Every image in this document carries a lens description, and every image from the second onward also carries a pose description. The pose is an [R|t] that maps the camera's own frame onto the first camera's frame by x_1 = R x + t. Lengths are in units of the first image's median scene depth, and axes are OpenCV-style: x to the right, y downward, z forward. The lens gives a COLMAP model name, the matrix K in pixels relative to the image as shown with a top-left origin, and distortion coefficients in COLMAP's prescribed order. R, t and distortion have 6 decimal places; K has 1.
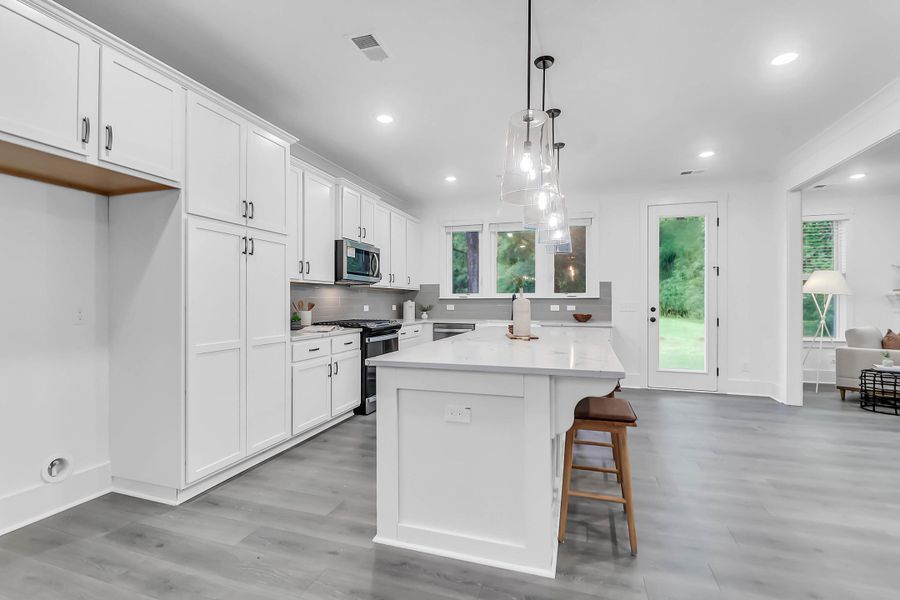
lens RADIAL K [[415.3, 0, 451.0], [0, 415.3, 301.0], [0, 0, 1]] dist [0.000169, -0.002012]
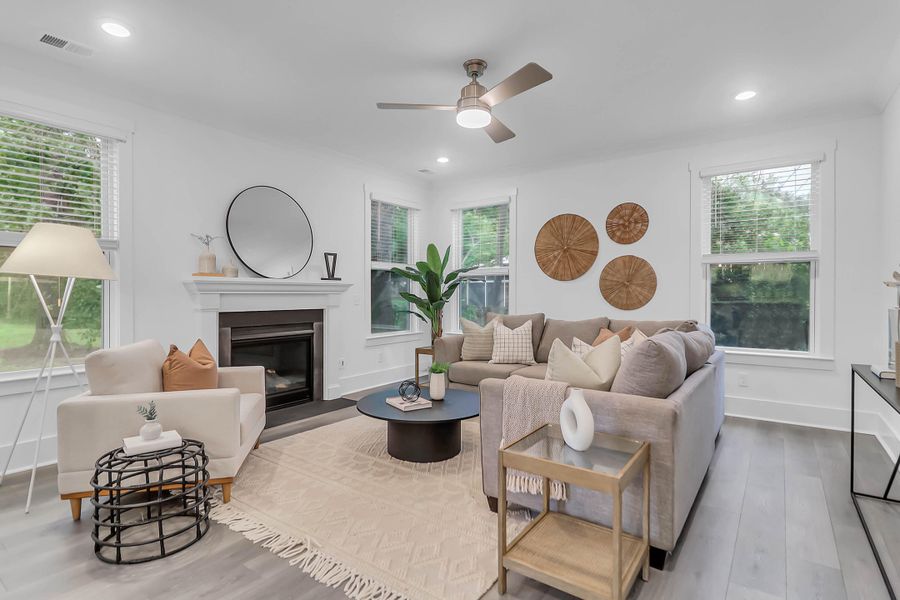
lens RADIAL K [[456.9, 0, 463.8], [0, 456.9, 294.7], [0, 0, 1]] dist [0.018380, -0.011702]
pose [[0.283350, -0.003873, 0.959009, 0.593964], [-0.003978, 0.999978, 0.005214, -0.001204], [-0.959008, -0.005293, 0.283329, 0.472451]]
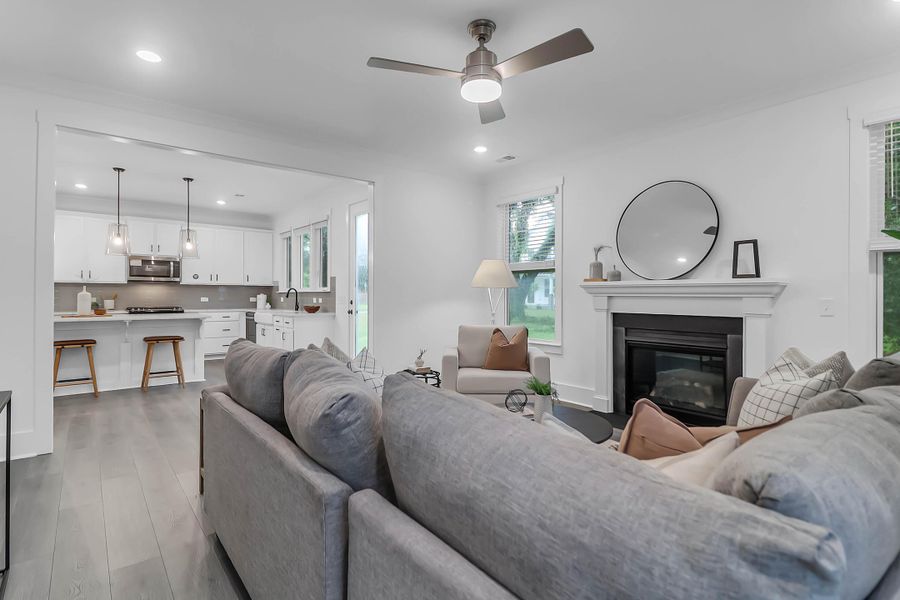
lens RADIAL K [[456.9, 0, 452.2], [0, 456.9, 294.8], [0, 0, 1]] dist [0.018380, -0.011702]
pose [[0.834955, 0.001562, -0.550315, 1.486971], [-0.002333, 0.999997, -0.000702, 0.001804], [0.550313, 0.001870, 0.834957, 0.184302]]
